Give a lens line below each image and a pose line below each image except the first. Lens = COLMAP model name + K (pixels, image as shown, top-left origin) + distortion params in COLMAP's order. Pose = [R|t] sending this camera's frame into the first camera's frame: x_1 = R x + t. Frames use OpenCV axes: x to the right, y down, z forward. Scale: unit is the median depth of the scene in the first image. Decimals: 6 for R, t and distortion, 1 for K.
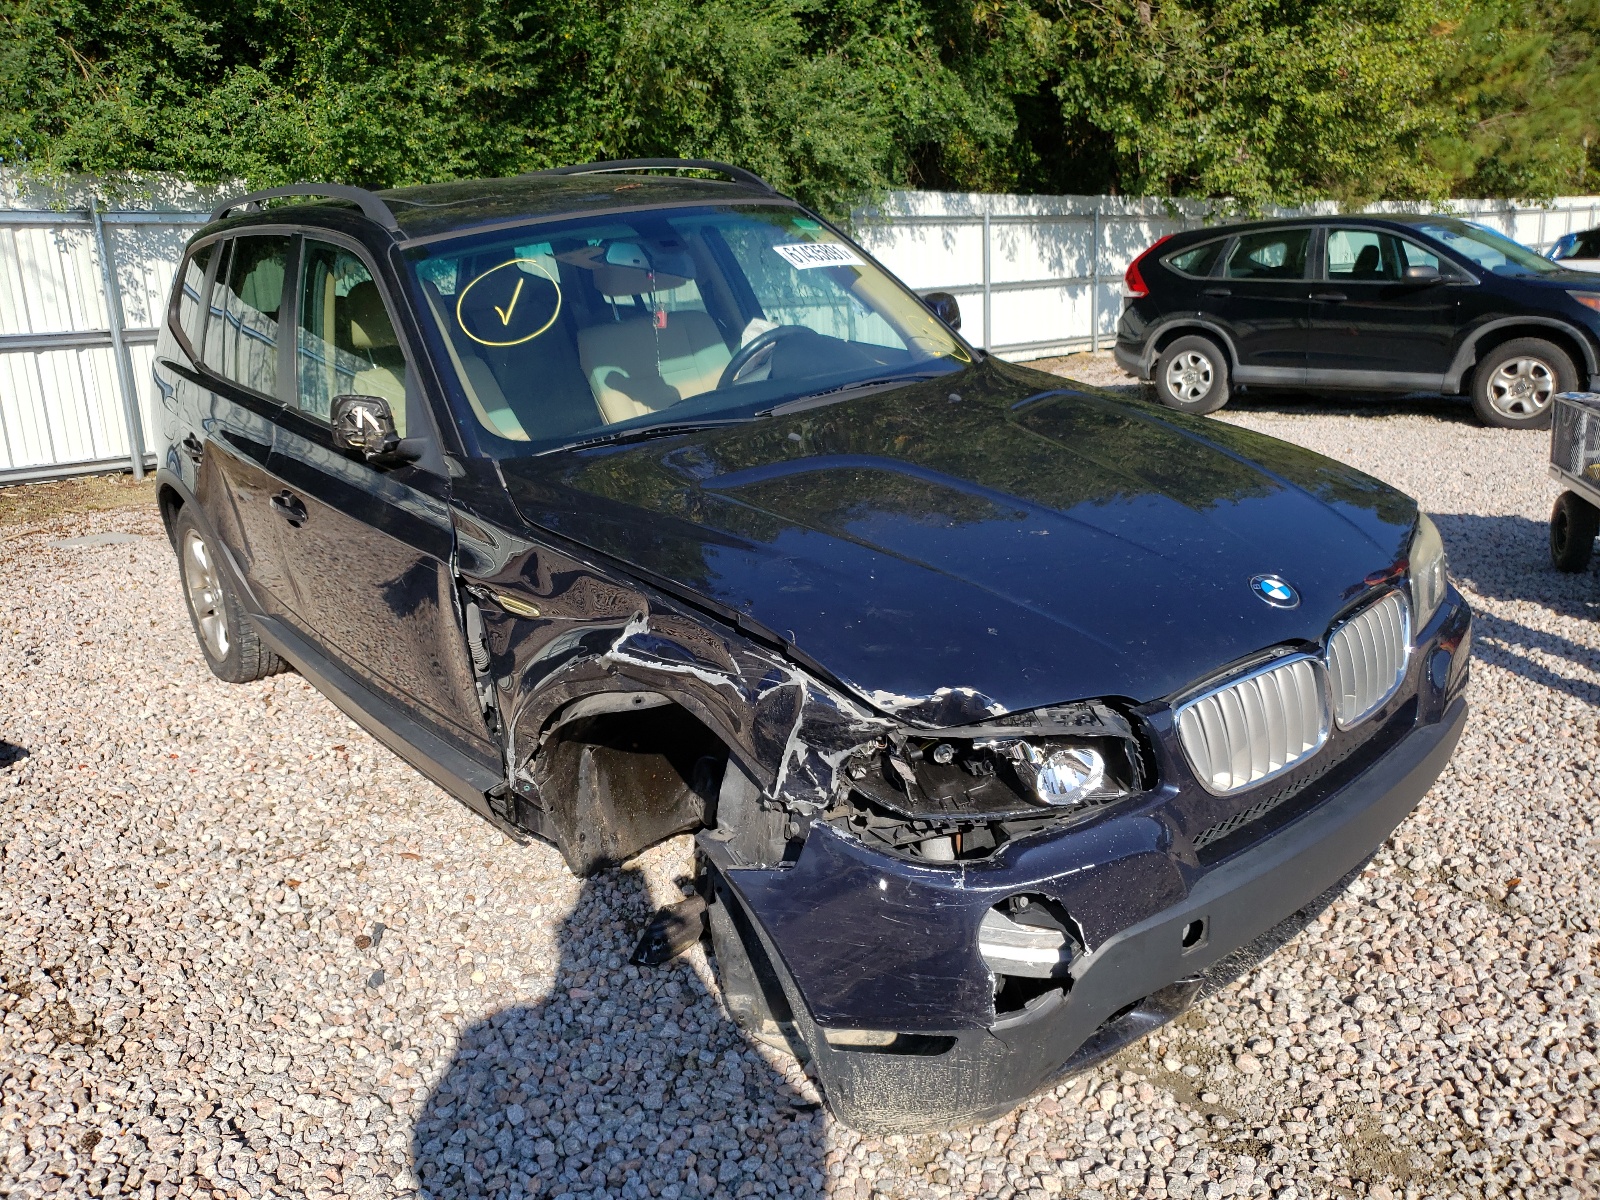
lens RADIAL K [[1213.6, 0, 800.0], [0, 1213.6, 619.2], [0, 0, 1]] dist [0.009603, 0.006688]
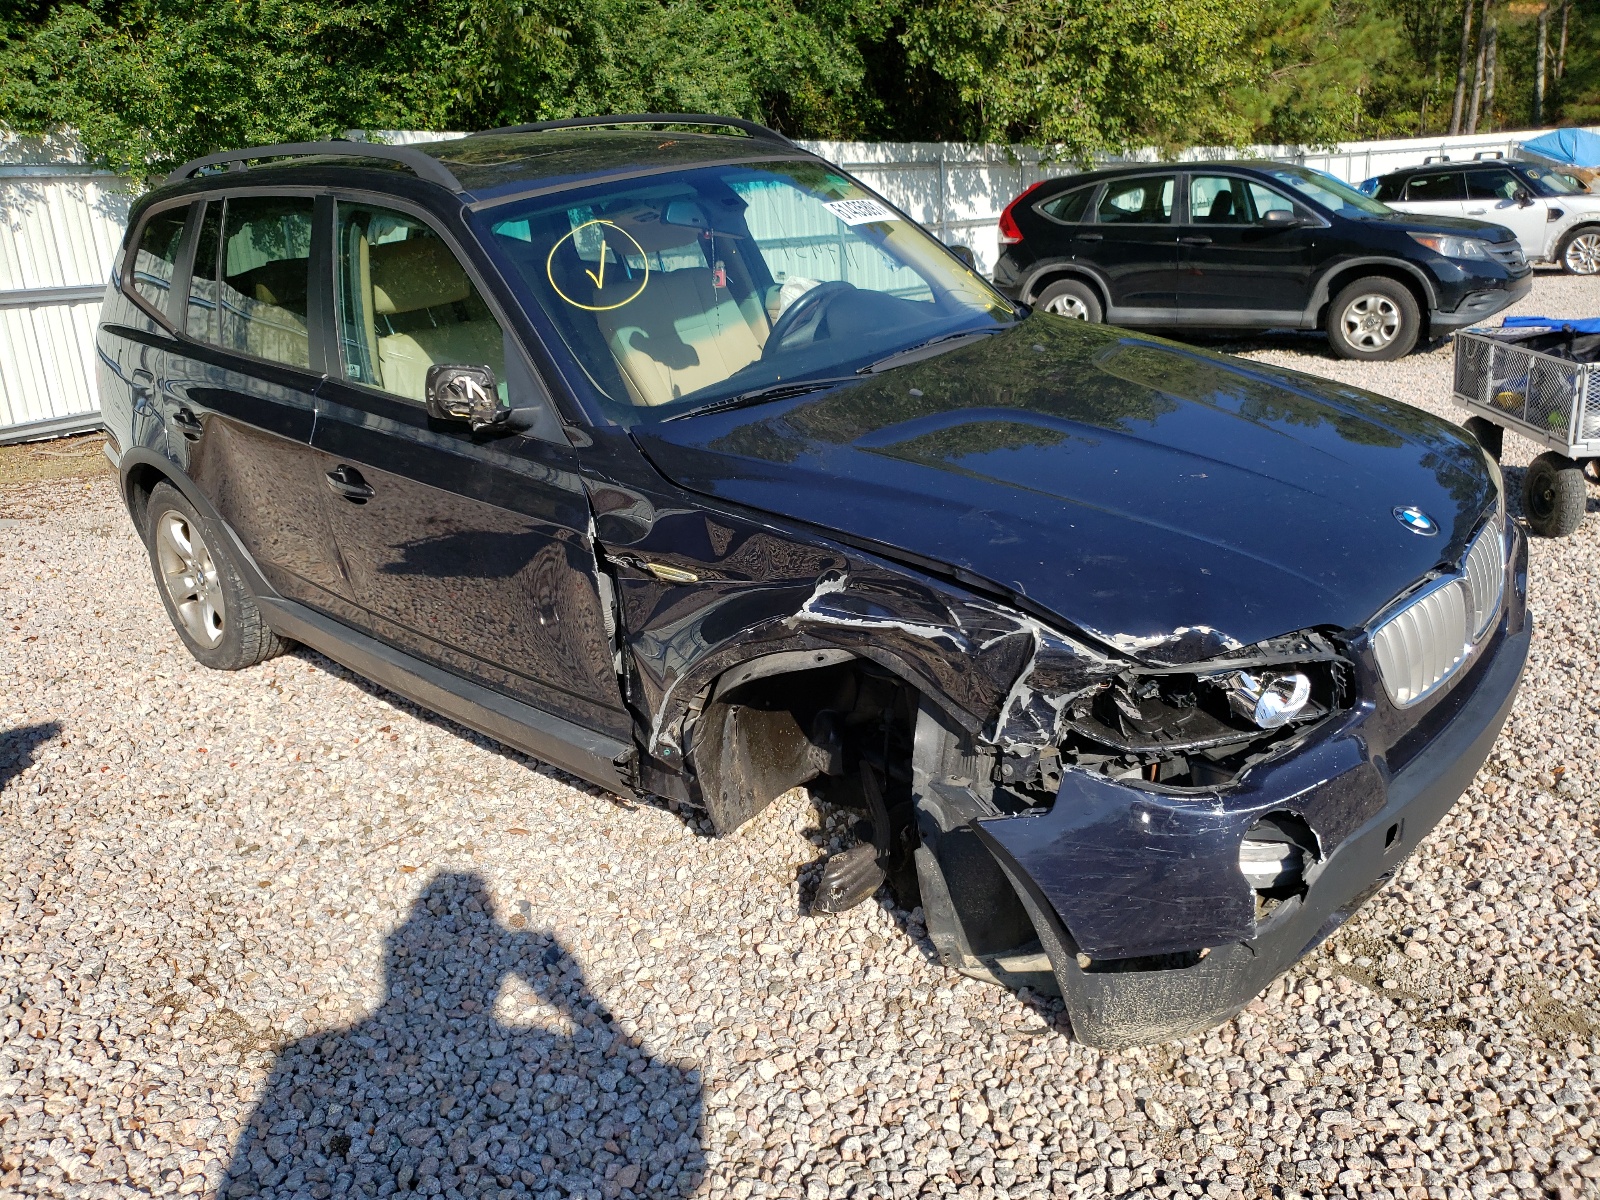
lens RADIAL K [[1208.0, 0, 800.0], [0, 1208.0, 600.0], [0, 0, 1]] dist [0.006099, 0.010773]
pose [[0.988228, -0.057622, 0.141724, -0.186655], [0.053761, 0.998075, 0.030927, -0.009107], [-0.143234, -0.022944, 0.989423, 0.000116]]
